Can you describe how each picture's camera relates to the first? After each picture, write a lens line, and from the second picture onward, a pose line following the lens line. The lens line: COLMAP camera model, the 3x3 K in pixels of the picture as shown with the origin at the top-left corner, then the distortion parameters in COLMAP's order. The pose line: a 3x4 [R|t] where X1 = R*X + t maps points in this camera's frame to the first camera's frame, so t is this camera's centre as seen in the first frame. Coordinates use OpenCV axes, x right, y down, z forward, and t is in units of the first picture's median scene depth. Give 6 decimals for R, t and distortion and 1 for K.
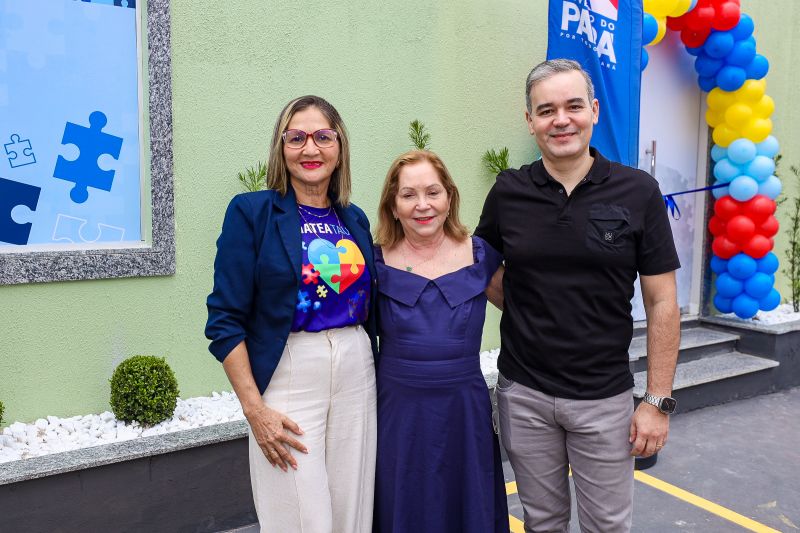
lens RADIAL K [[797.9, 0, 401.3], [0, 797.9, 262.1], [0, 0, 1]] dist [0.016374, 0.018060]
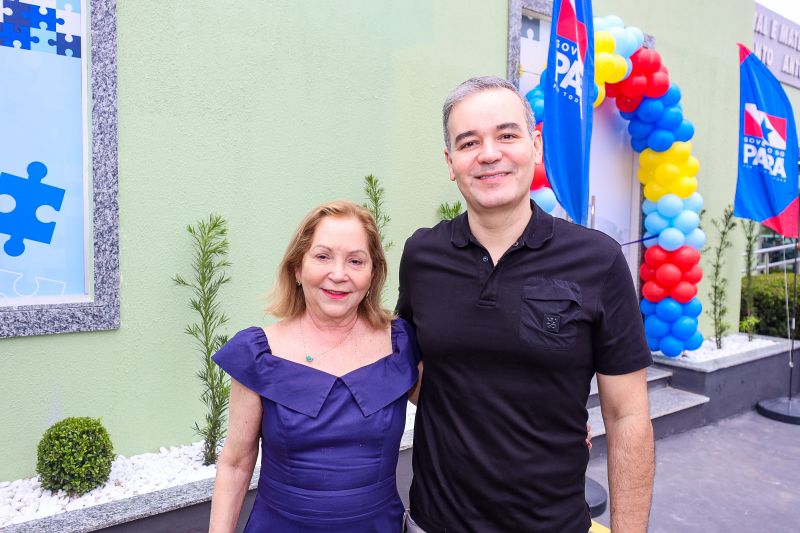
lens RADIAL K [[669.1, 0, 400.0], [0, 669.1, 266.5], [0, 0, 1]] dist [0.033836, -0.003119]
pose [[0.999261, 0.002001, 0.038375, 0.028439], [-0.000302, 0.999022, -0.044209, -0.025800], [-0.038426, 0.044165, 0.998285, 0.174536]]
